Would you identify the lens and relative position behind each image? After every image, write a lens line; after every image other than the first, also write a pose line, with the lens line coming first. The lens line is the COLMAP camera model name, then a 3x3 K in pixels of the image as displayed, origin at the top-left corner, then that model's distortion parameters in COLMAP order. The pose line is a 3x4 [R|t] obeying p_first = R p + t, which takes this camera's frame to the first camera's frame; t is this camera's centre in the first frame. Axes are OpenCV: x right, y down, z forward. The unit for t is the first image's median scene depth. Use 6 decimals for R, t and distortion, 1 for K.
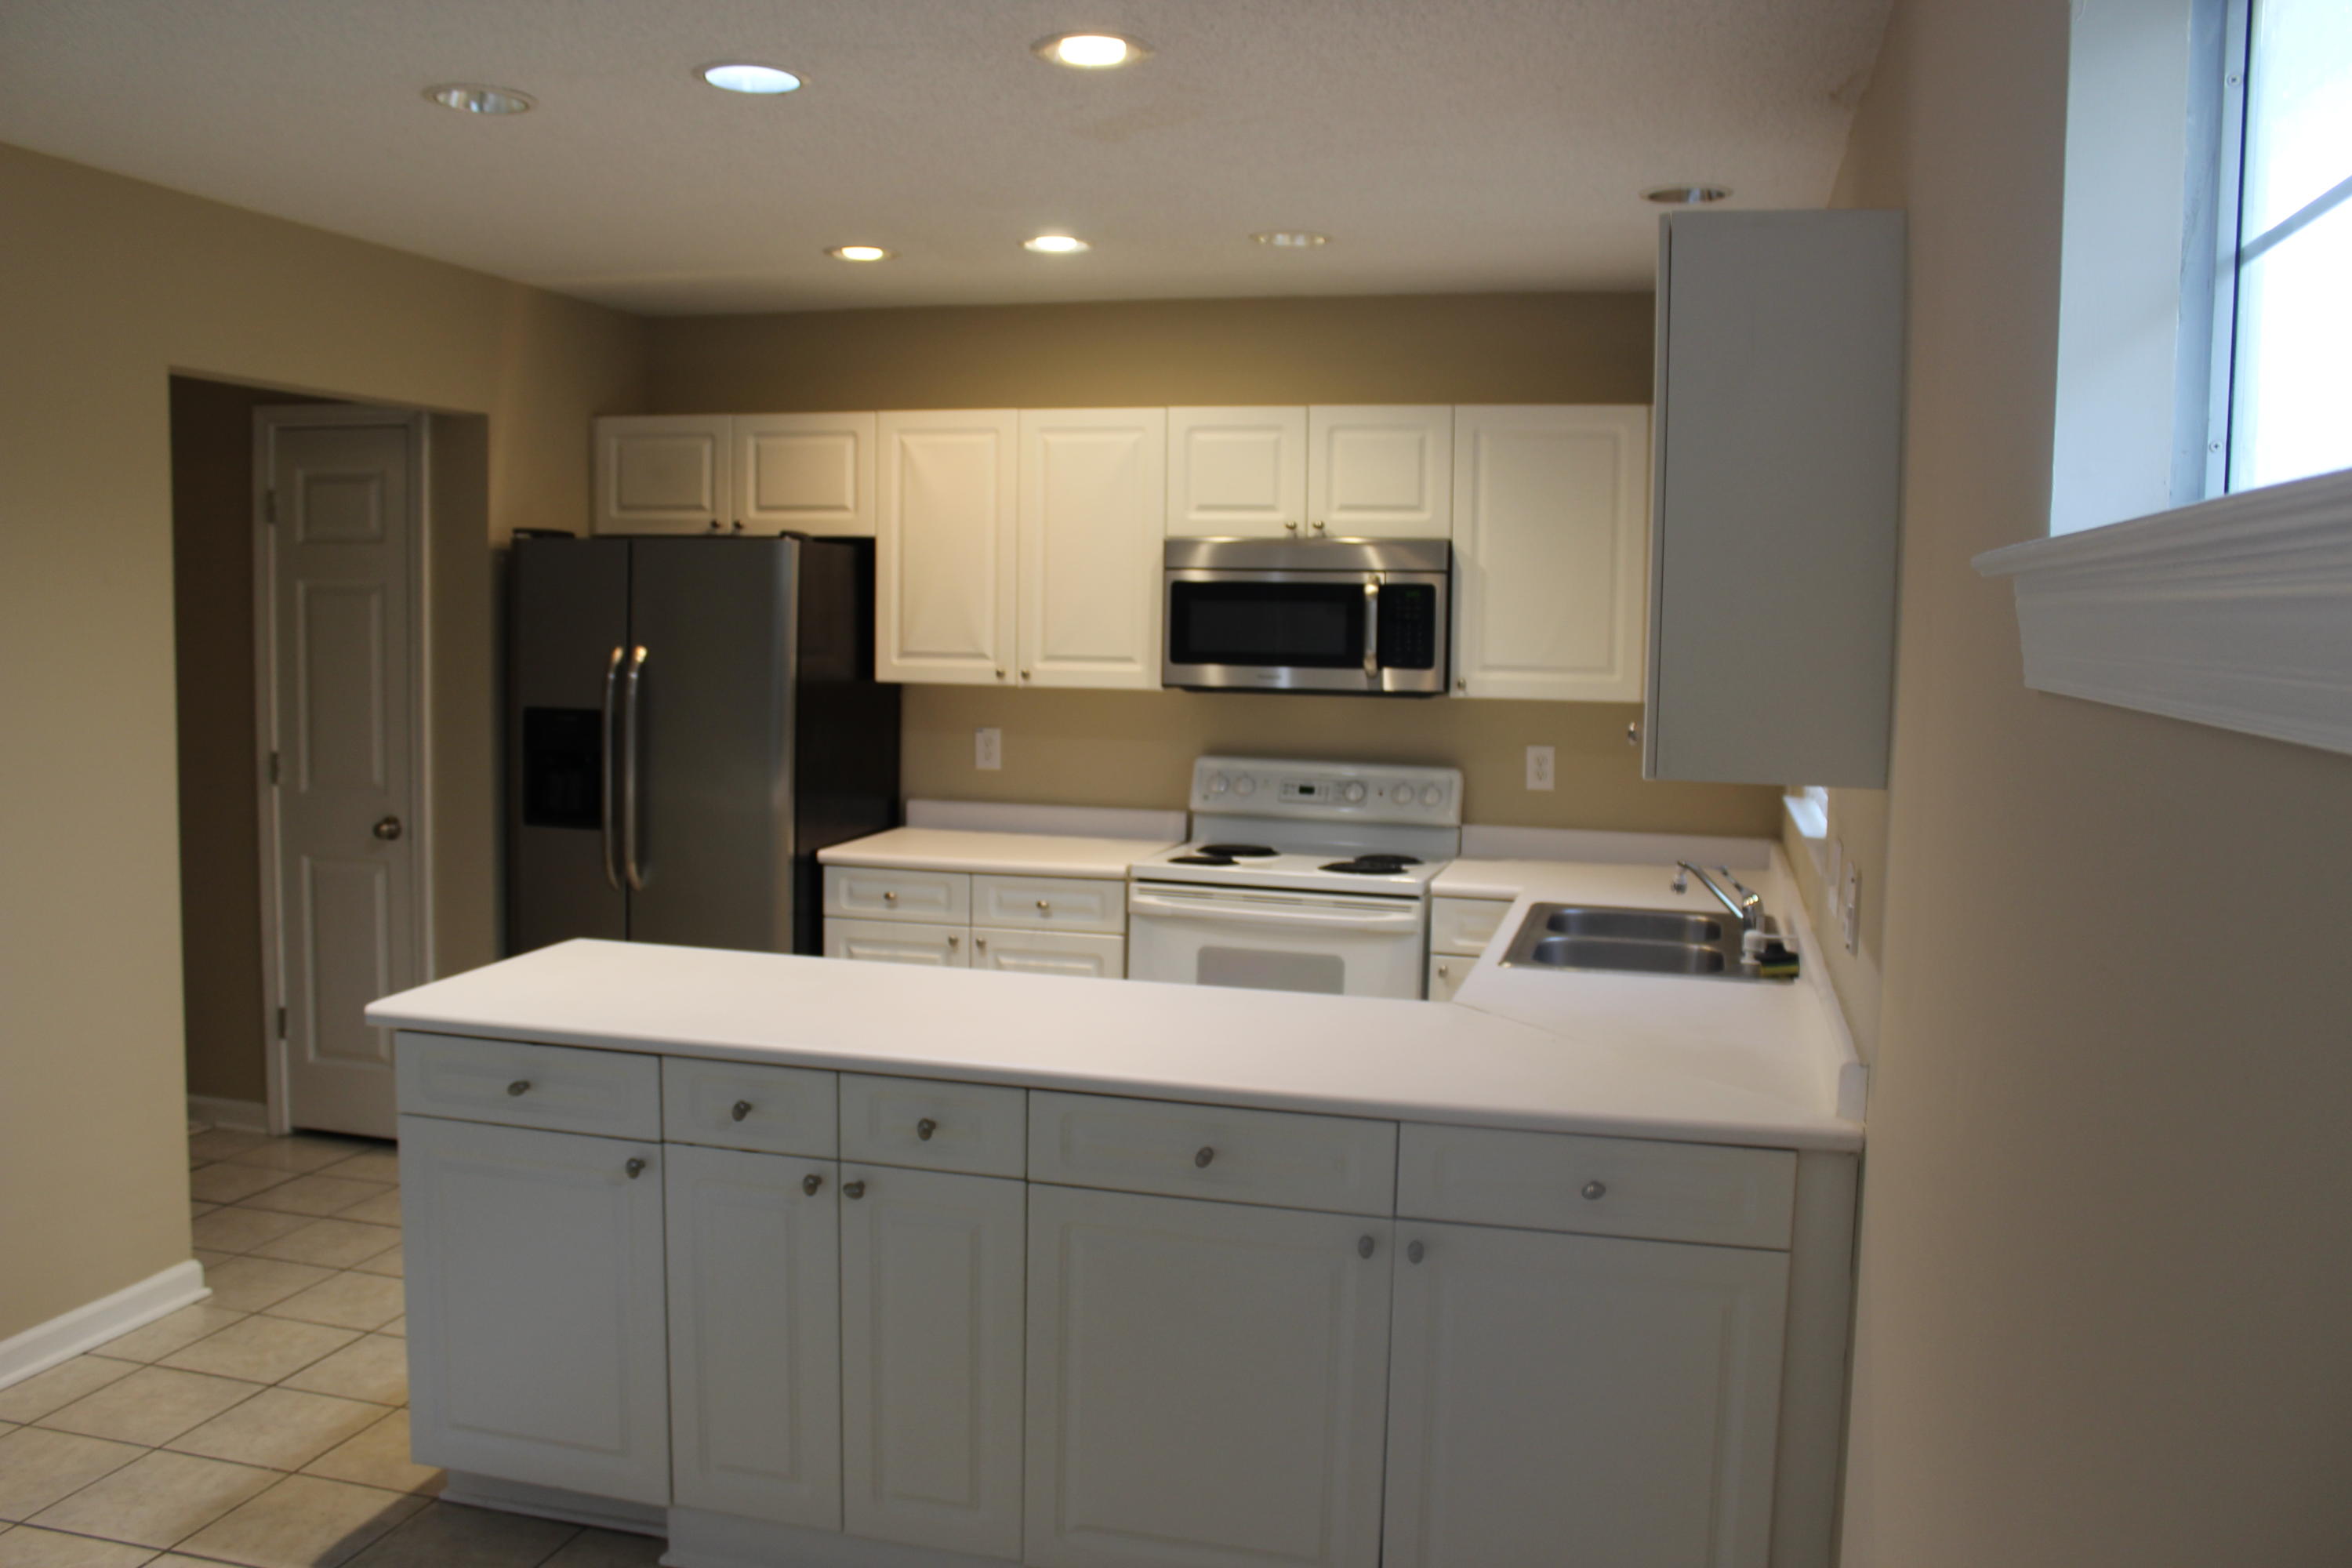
lens RADIAL K [[2022.8, 0, 1176.0], [0, 2022.8, 784.0], [0, 0, 1]] dist [-0.138281, 0.164491]
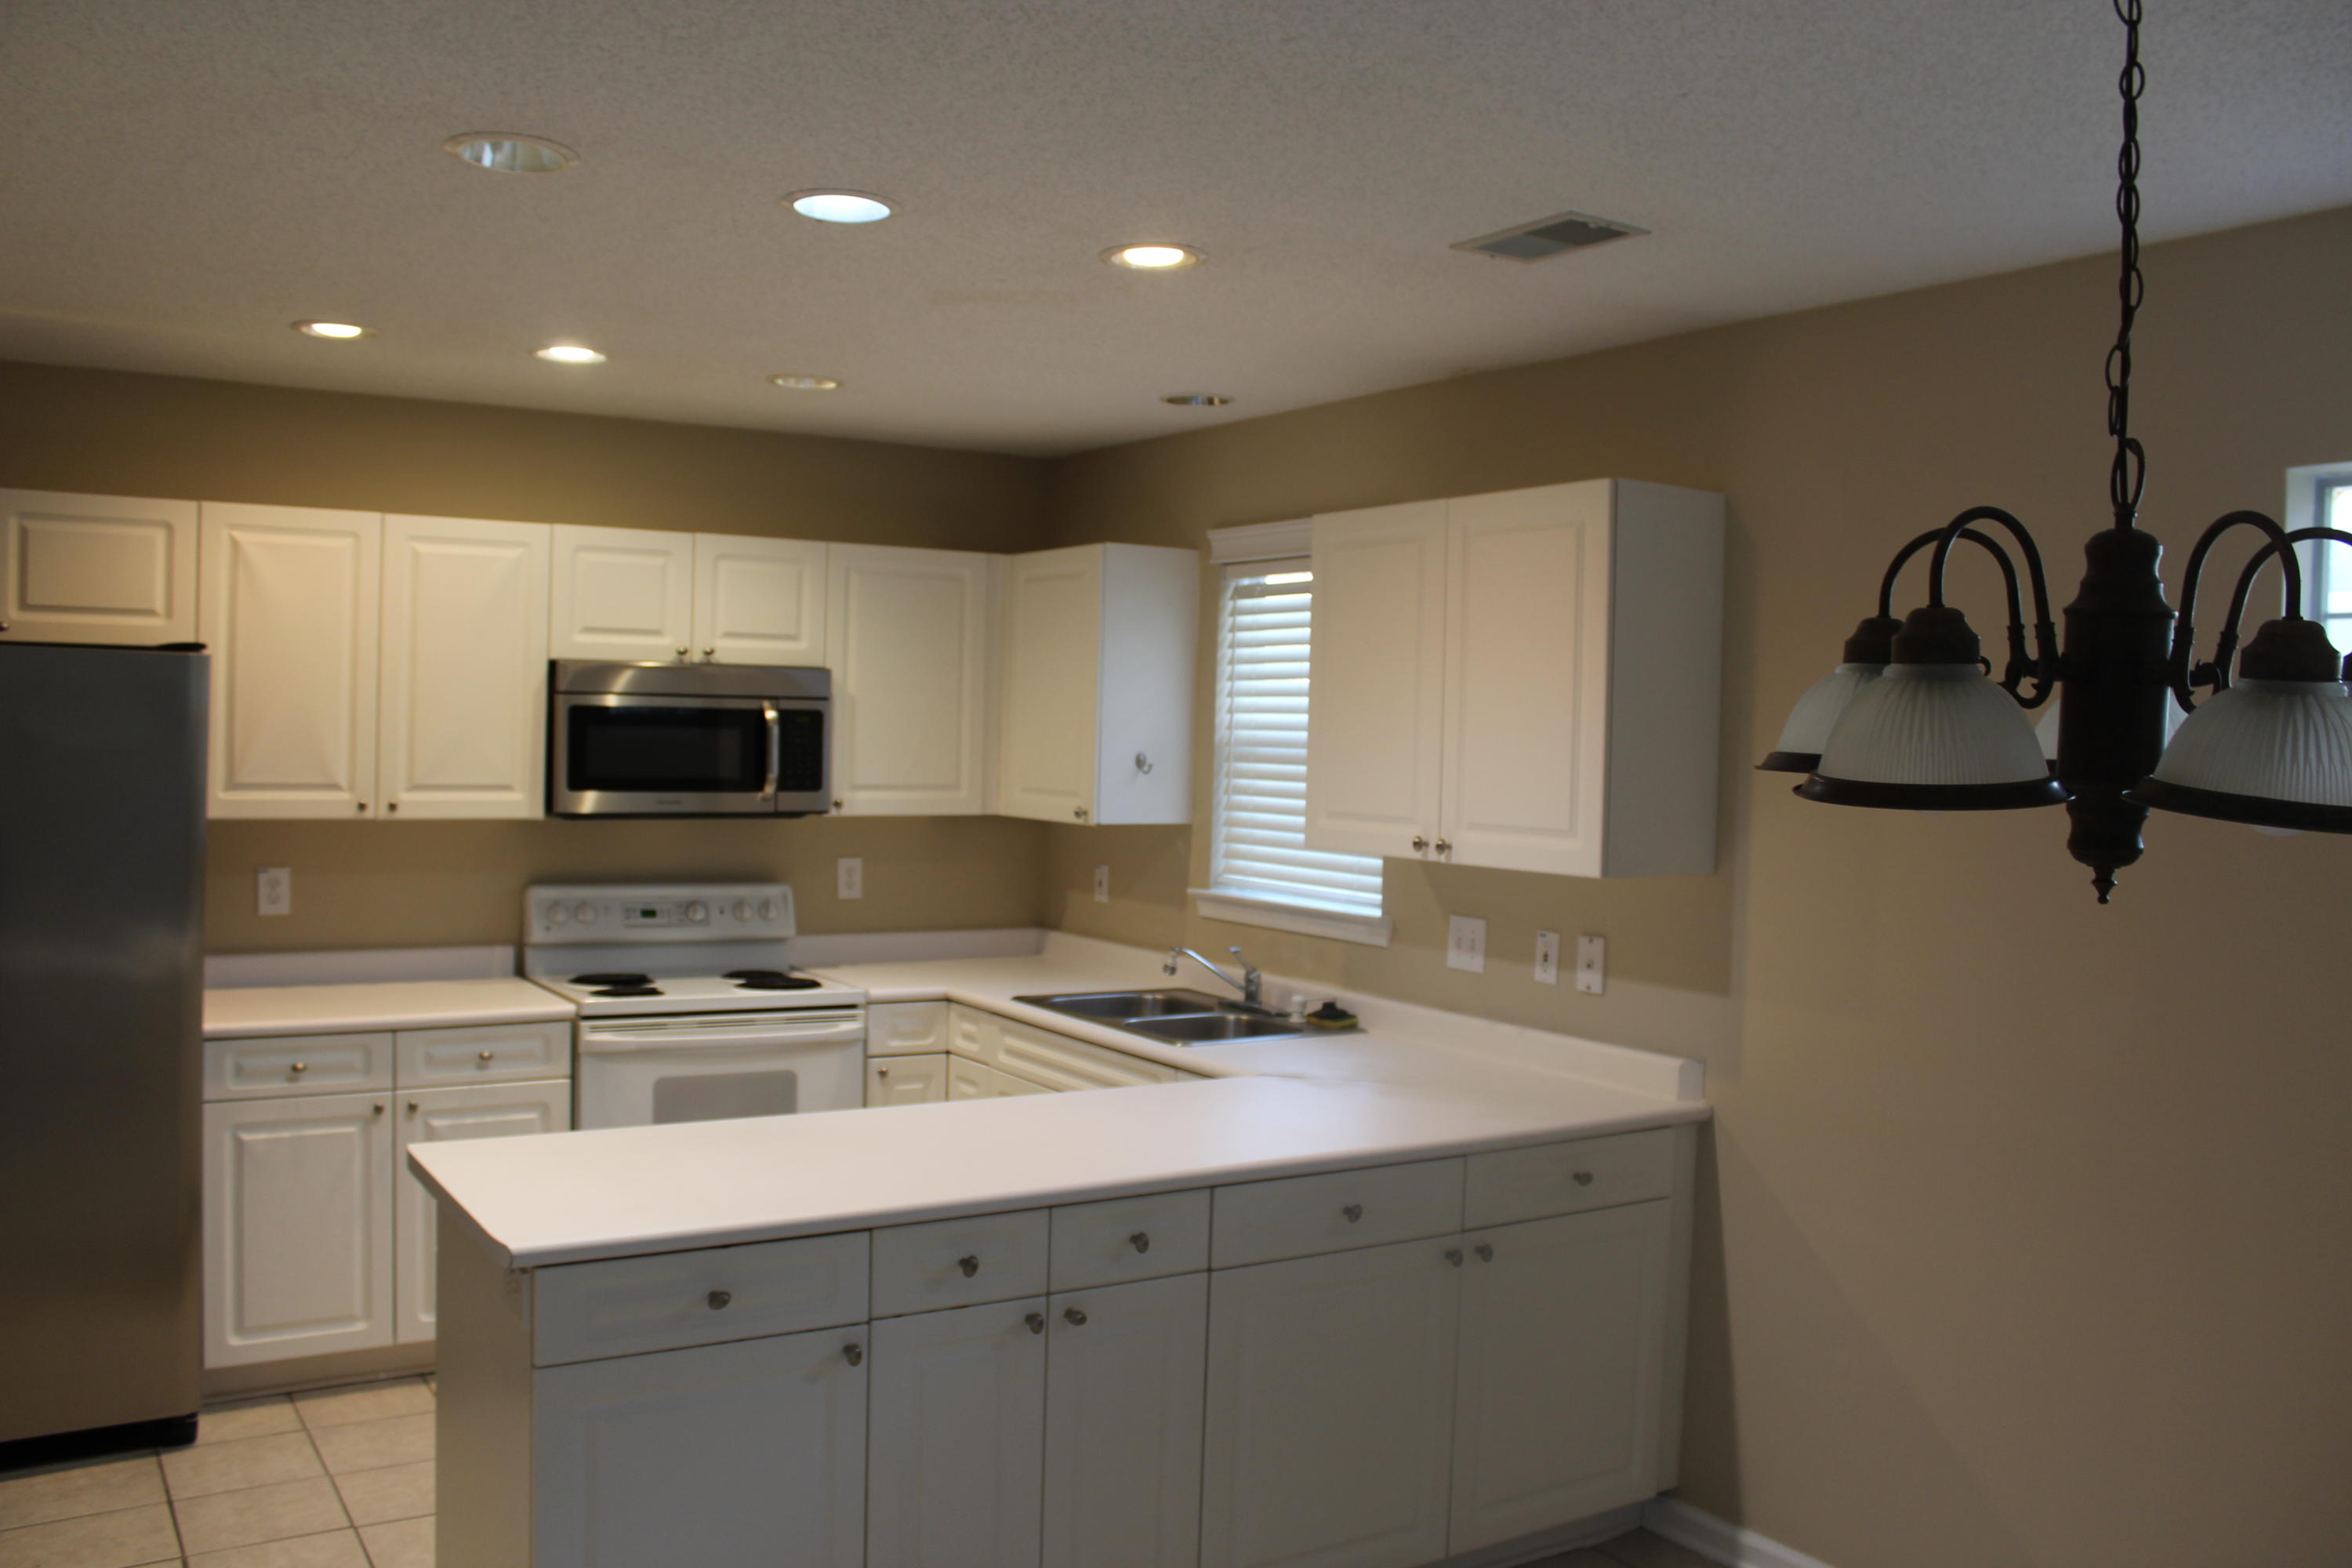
lens RADIAL K [[2055.4, 0, 1176.0], [0, 2055.4, 784.0], [0, 0, 1]] dist [-0.076919, 0.010600]
pose [[0.679504, -0.022860, 0.733316, -0.522179], [0.052987, 0.998433, -0.017973, -0.030330], [-0.731756, 0.051069, 0.679650, 0.129342]]
